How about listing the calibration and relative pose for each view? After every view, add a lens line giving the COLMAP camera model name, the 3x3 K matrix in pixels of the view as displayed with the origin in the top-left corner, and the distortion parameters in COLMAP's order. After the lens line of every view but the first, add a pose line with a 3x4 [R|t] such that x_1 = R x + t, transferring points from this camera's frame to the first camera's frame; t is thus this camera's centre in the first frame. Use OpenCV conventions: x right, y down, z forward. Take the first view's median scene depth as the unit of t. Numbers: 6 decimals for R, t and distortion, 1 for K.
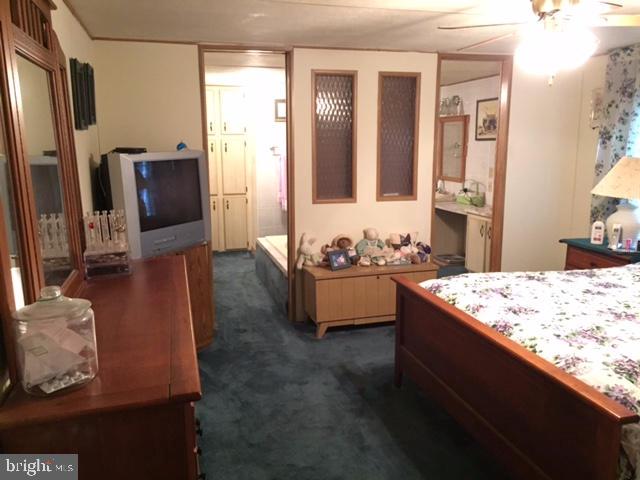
lens RADIAL K [[546.1, 0, 317.7], [0, 546.1, 242.0], [0, 0, 1]] dist [0.071791, -0.095661]
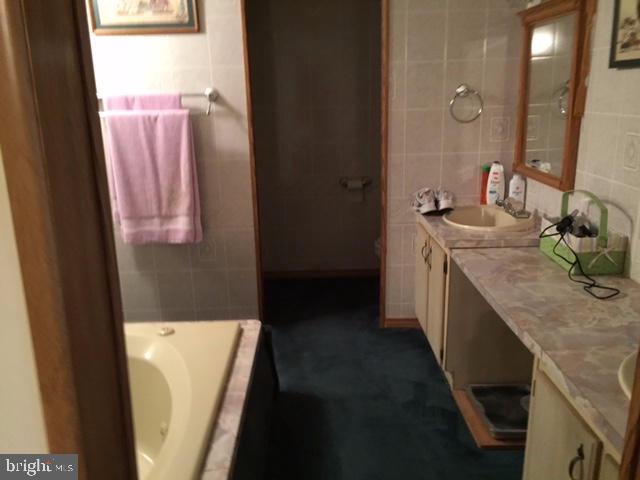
lens RADIAL K [[546.1, 0, 317.7], [0, 546.1, 242.0], [0, 0, 1]] dist [0.071791, -0.095661]
pose [[0.966883, 0.055886, -0.249027, 0.203386], [-0.034294, 0.995331, 0.090221, -0.105518], [0.252907, -0.078693, 0.964285, 0.626748]]
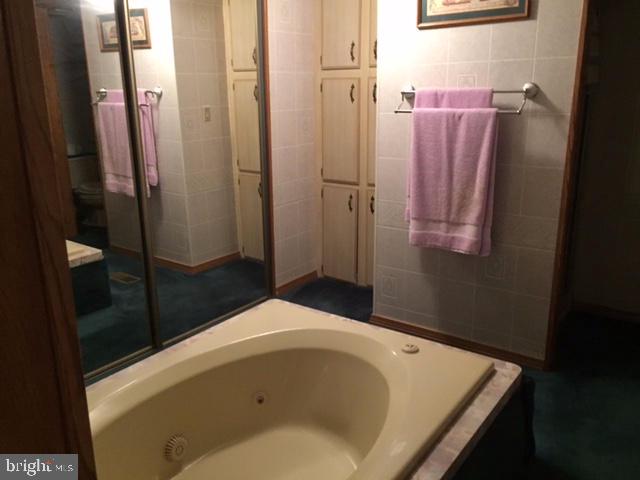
lens RADIAL K [[546.1, 0, 317.7], [0, 546.1, 242.0], [0, 0, 1]] dist [0.071791, -0.095661]
pose [[0.624098, 0.207972, -0.753160, 0.219159], [-0.138918, 0.978103, 0.154973, -0.115731], [0.768898, 0.007909, 0.639323, 0.677795]]
